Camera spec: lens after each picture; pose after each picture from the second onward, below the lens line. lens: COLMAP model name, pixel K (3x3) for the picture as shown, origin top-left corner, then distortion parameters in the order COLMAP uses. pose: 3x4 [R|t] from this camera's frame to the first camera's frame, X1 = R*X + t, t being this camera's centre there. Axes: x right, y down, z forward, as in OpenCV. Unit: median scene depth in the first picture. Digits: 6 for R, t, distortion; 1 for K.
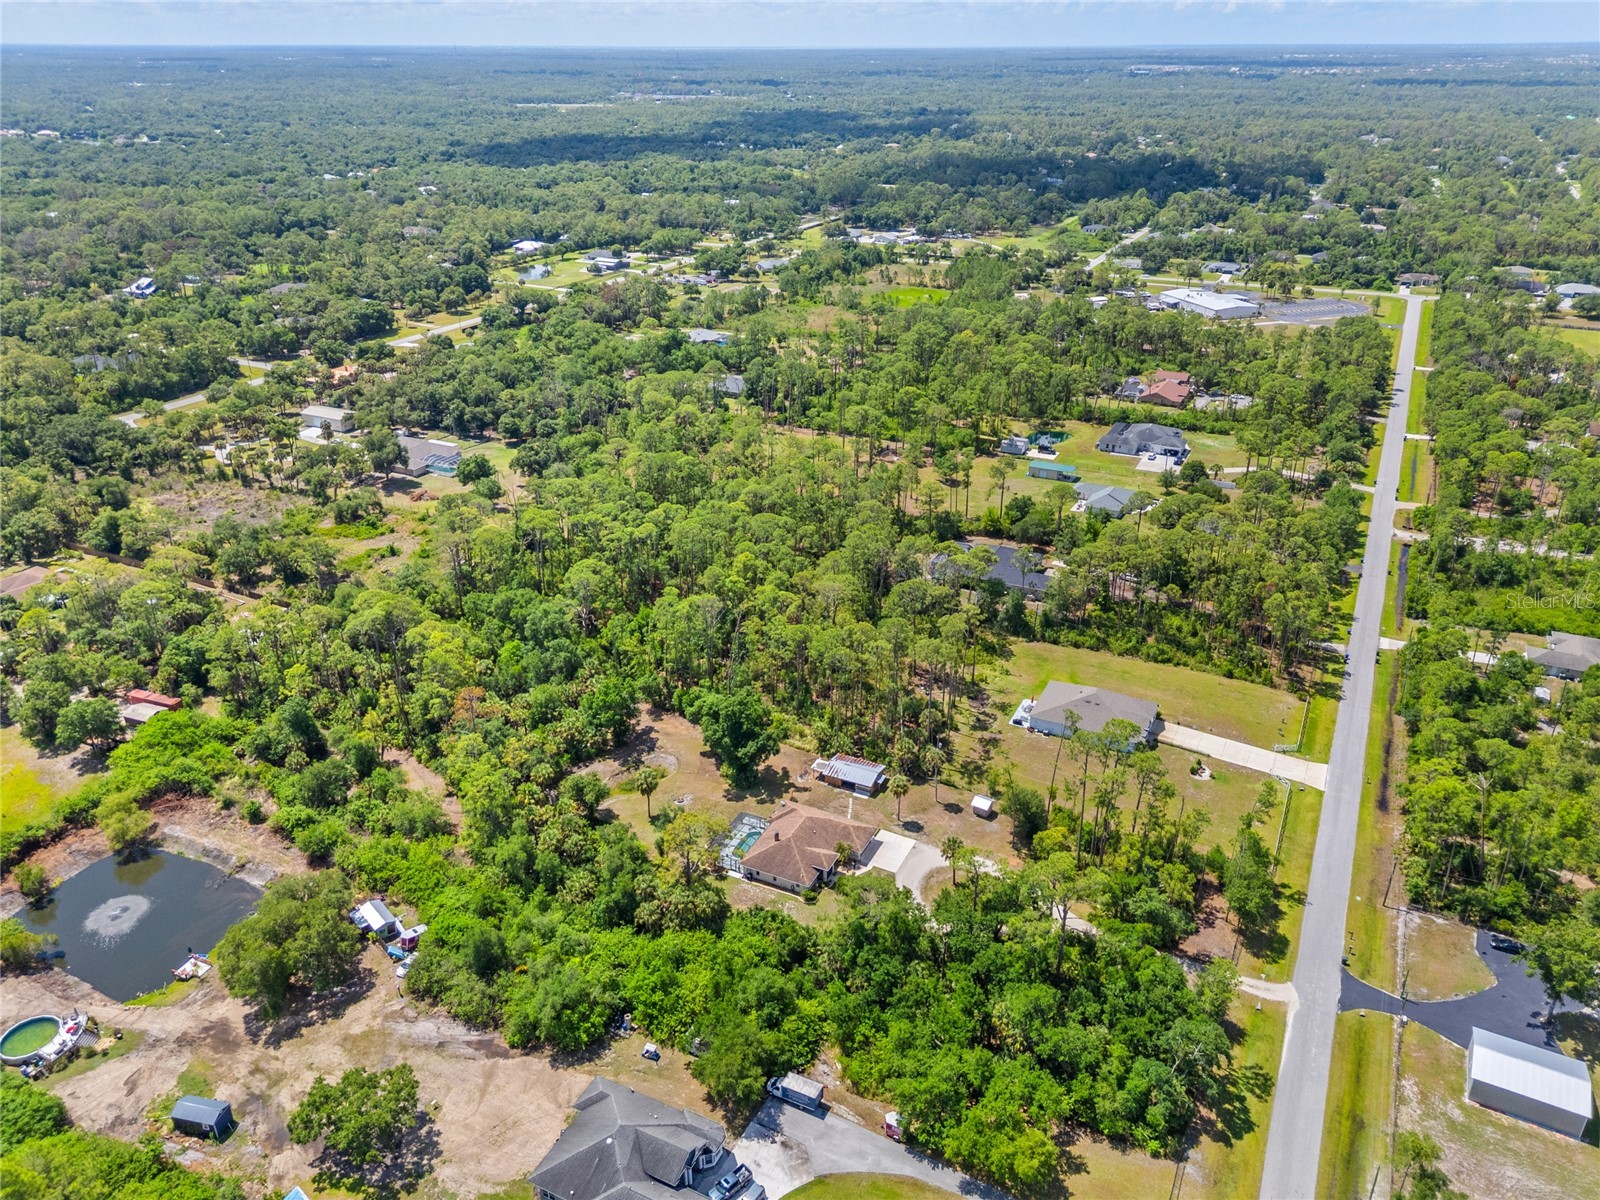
lens RADIAL K [[1180.8, 0, 800.0], [0, 1180.8, 600.0], [0, 0, 1]] dist [0.099261, -0.112067]
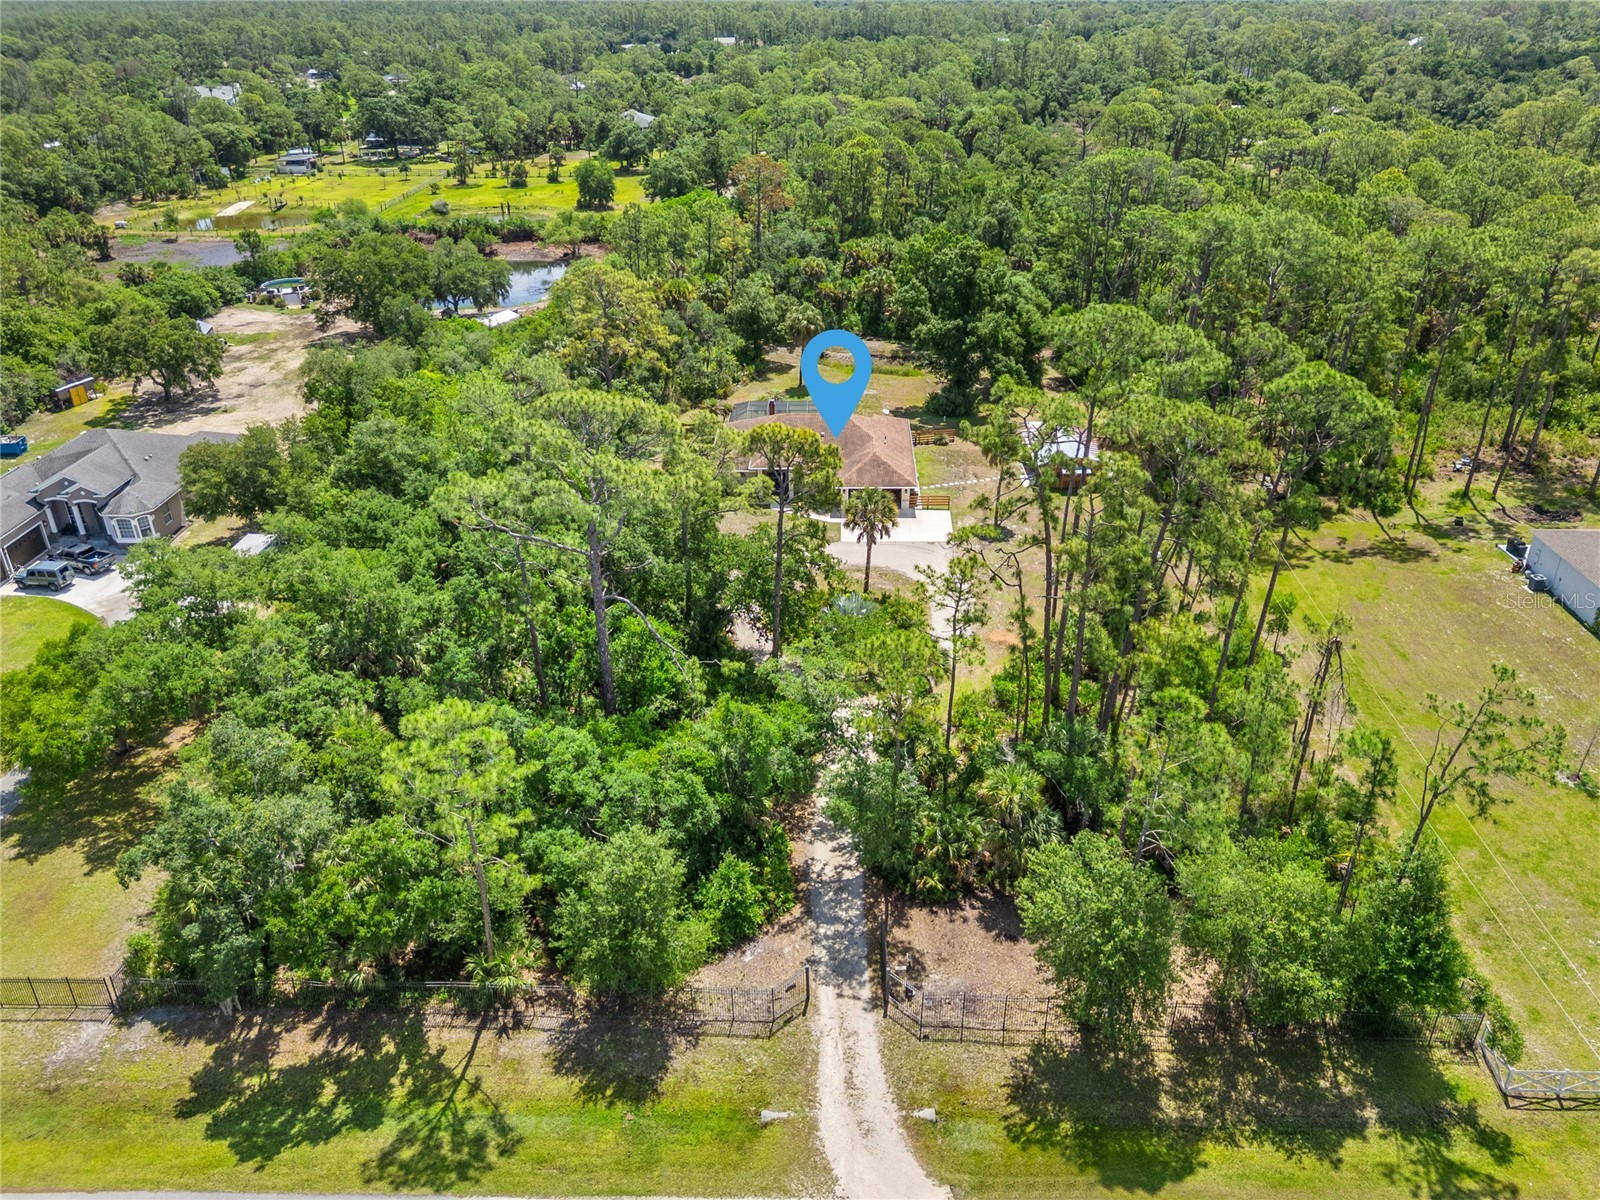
lens RADIAL K [[1180.8, 0, 800.0], [0, 1180.8, 600.0], [0, 0, 1]] dist [0.099261, -0.112067]
pose [[0.420144, 0.421454, -0.803652, 0.518331], [-0.388003, 0.884005, 0.260747, 0.129947], [0.820325, 0.202268, 0.534934, 0.743071]]
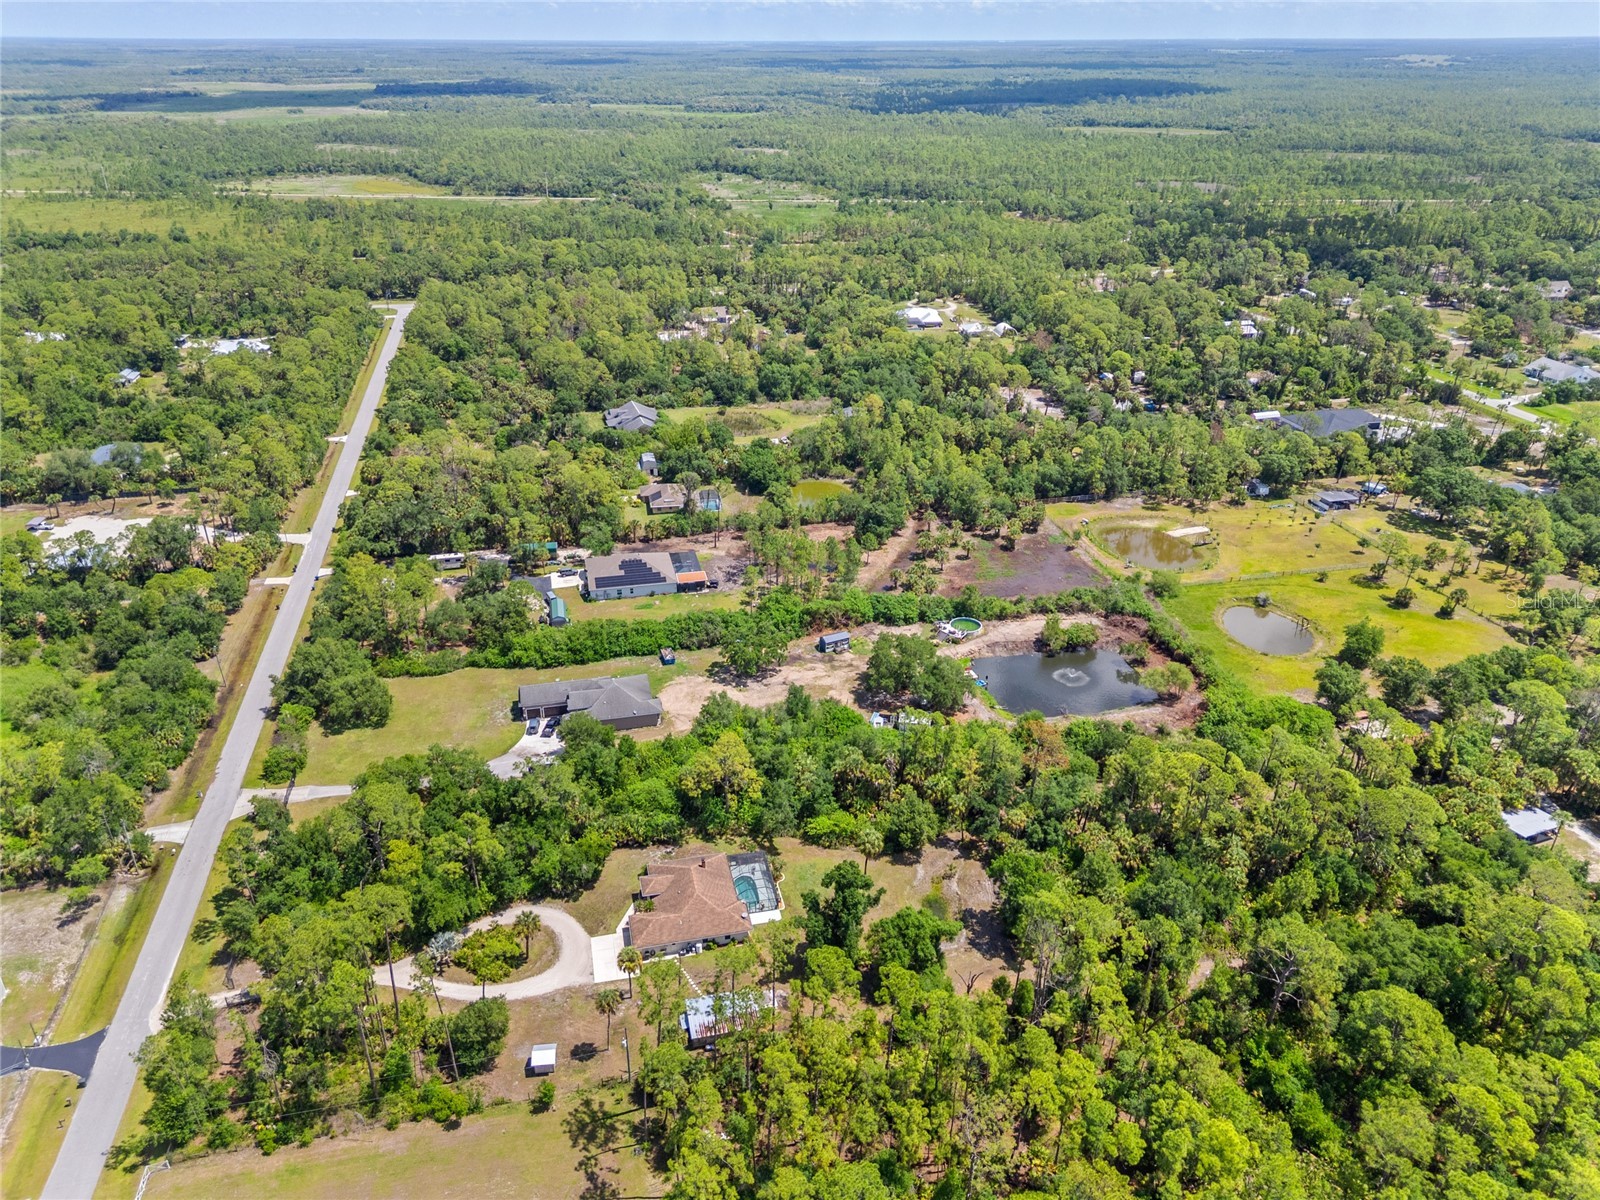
lens RADIAL K [[1126.1, 0, 800.0], [0, 1126.1, 600.0], [0, 0, 1]] dist [0.084297, -0.074753]
pose [[-0.769084, 0.287626, -0.570773, 0.415363], [-0.276104, 0.655886, 0.702552, -0.652788], [0.576434, 0.697914, -0.425017, 1.339758]]
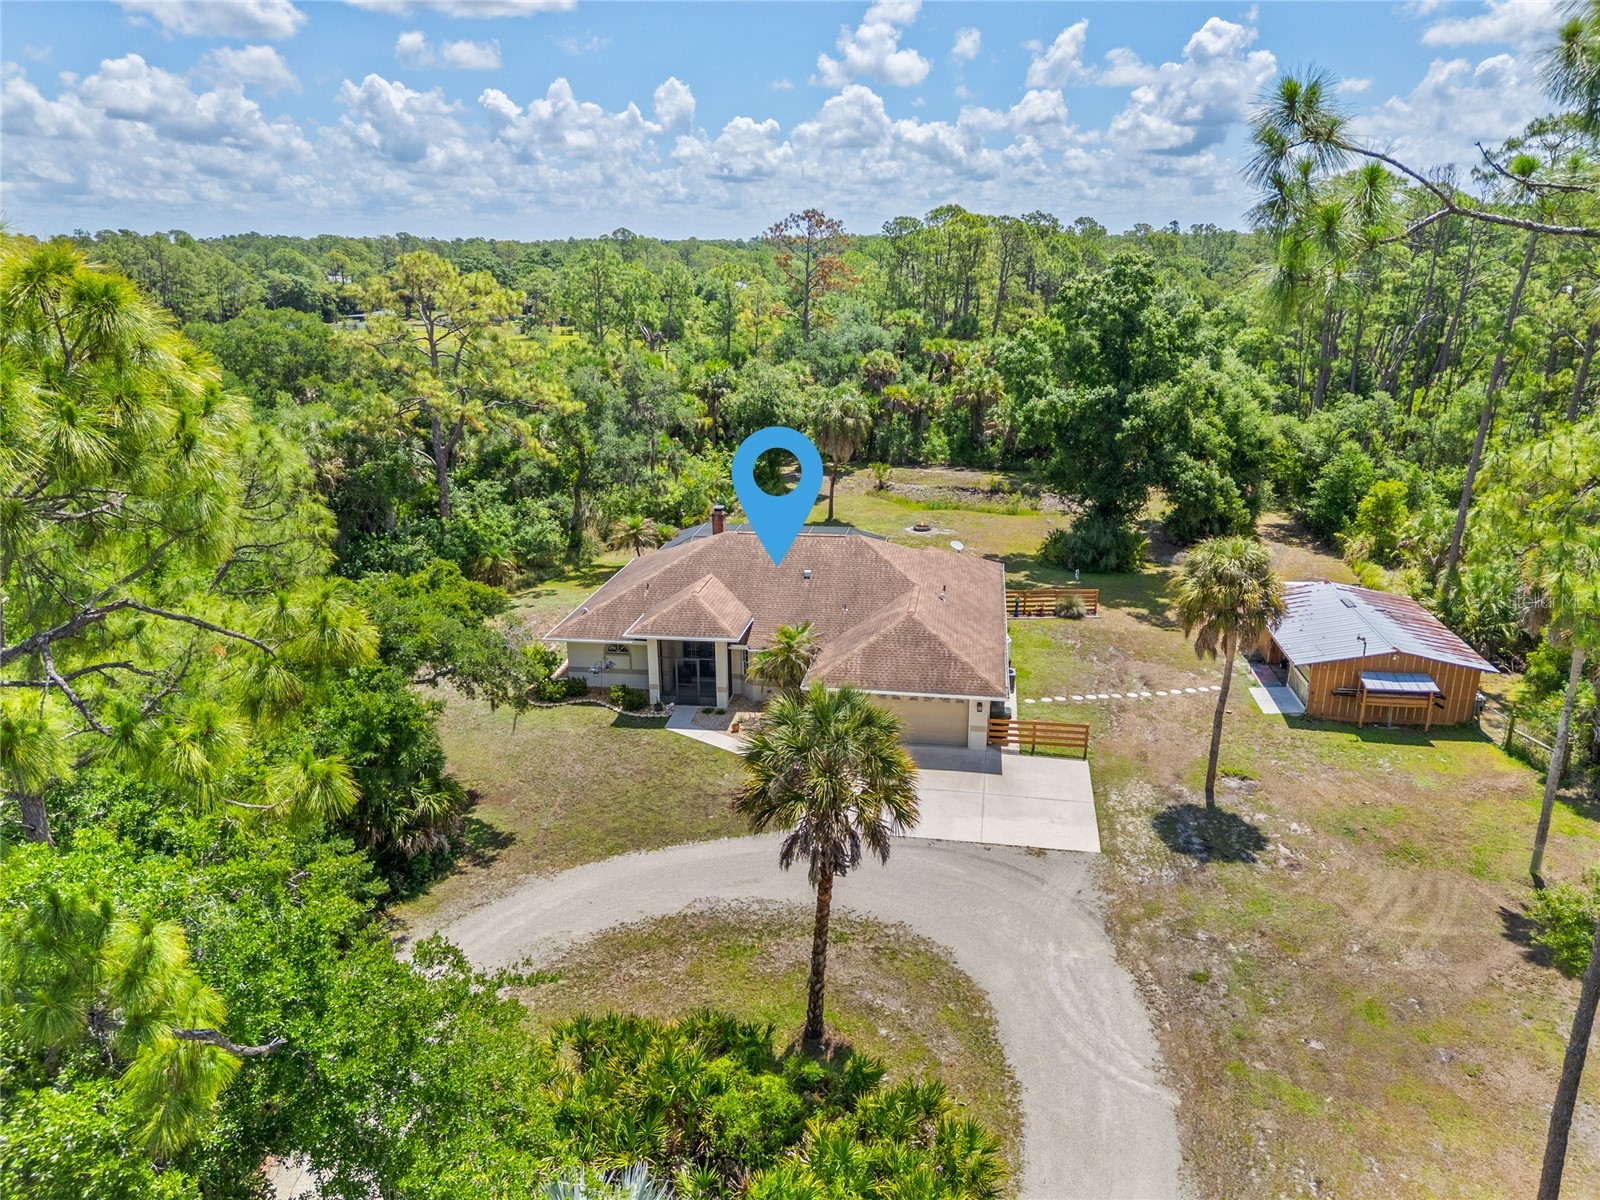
lens RADIAL K [[1126.1, 0, 800.0], [0, 1126.1, 600.0], [0, 0, 1]] dist [0.084297, -0.074753]
pose [[0.302371, 0.289557, -0.908145, 0.249532], [-0.413201, 0.898389, 0.148869, 0.174046], [0.858974, 0.330233, 0.391292, 0.951460]]
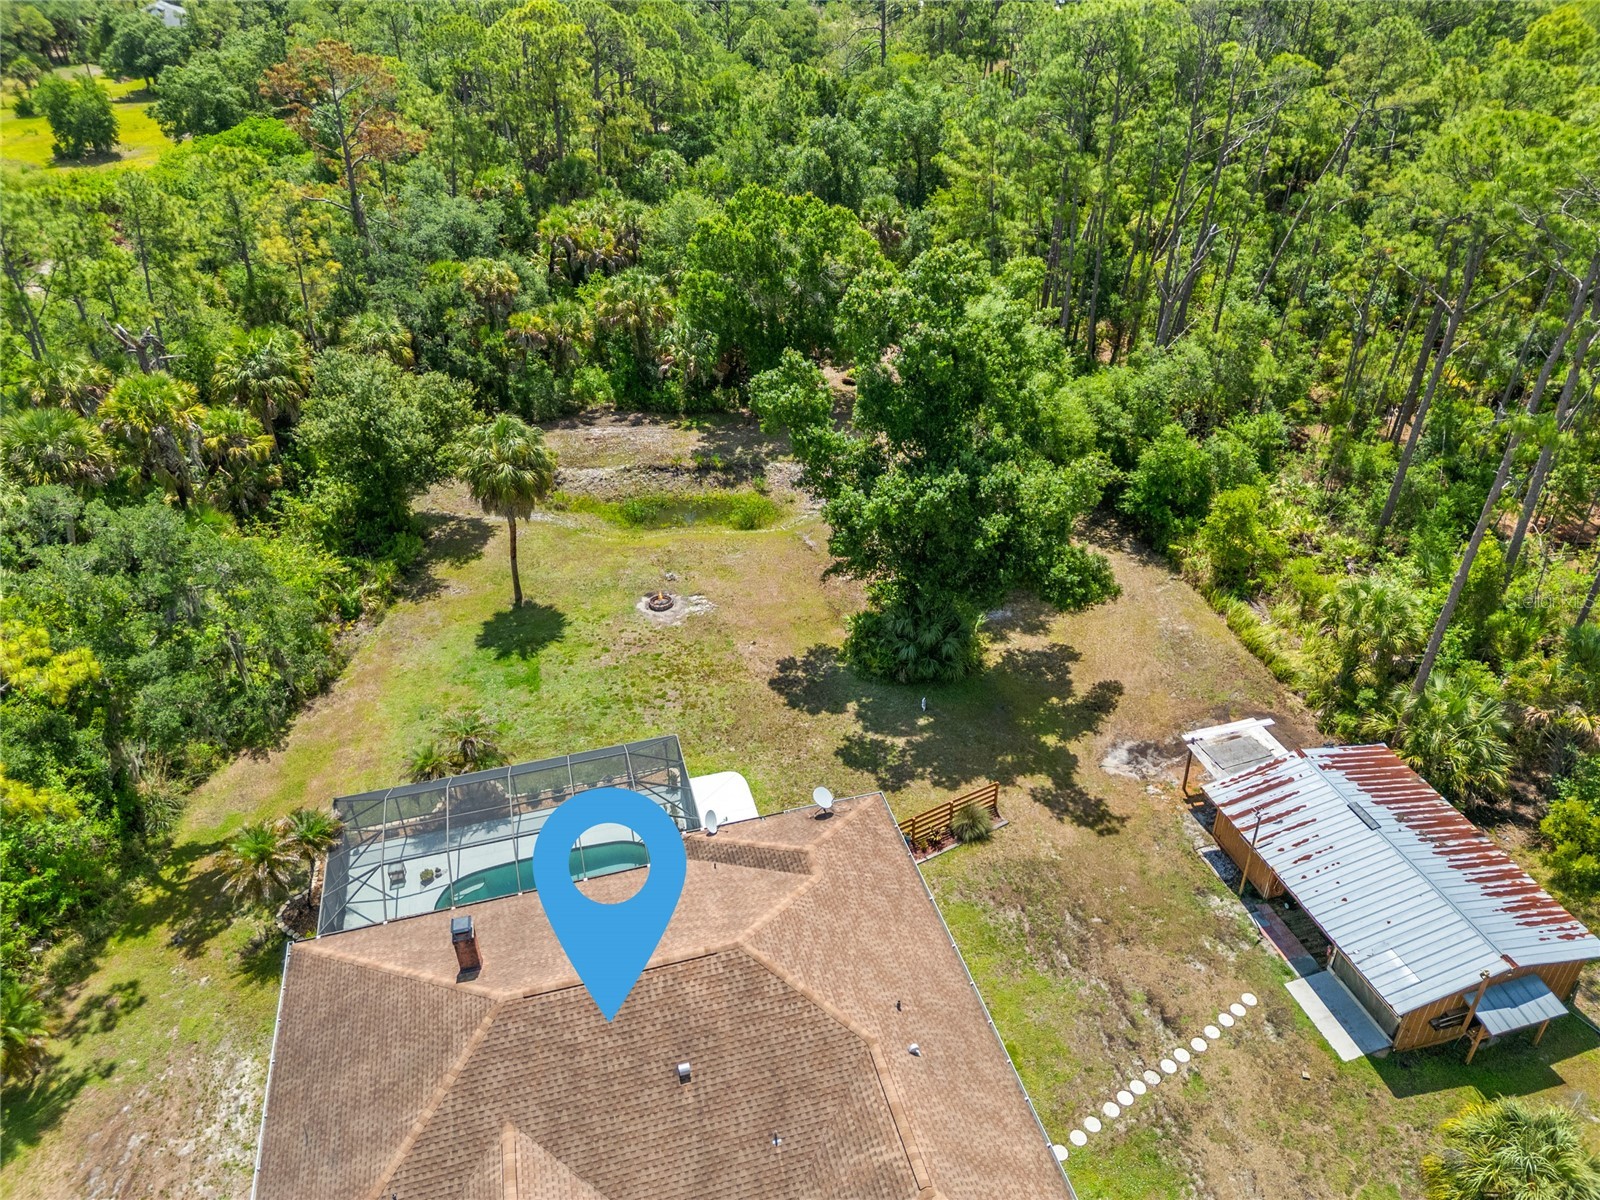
lens RADIAL K [[1126.1, 0, 800.0], [0, 1126.1, 600.0], [0, 0, 1]] dist [0.084297, -0.074753]
pose [[0.663020, 0.398138, -0.633948, 0.093464], [-0.311505, 0.916776, 0.249972, 0.107574], [0.680712, 0.031741, 0.731863, 0.950930]]
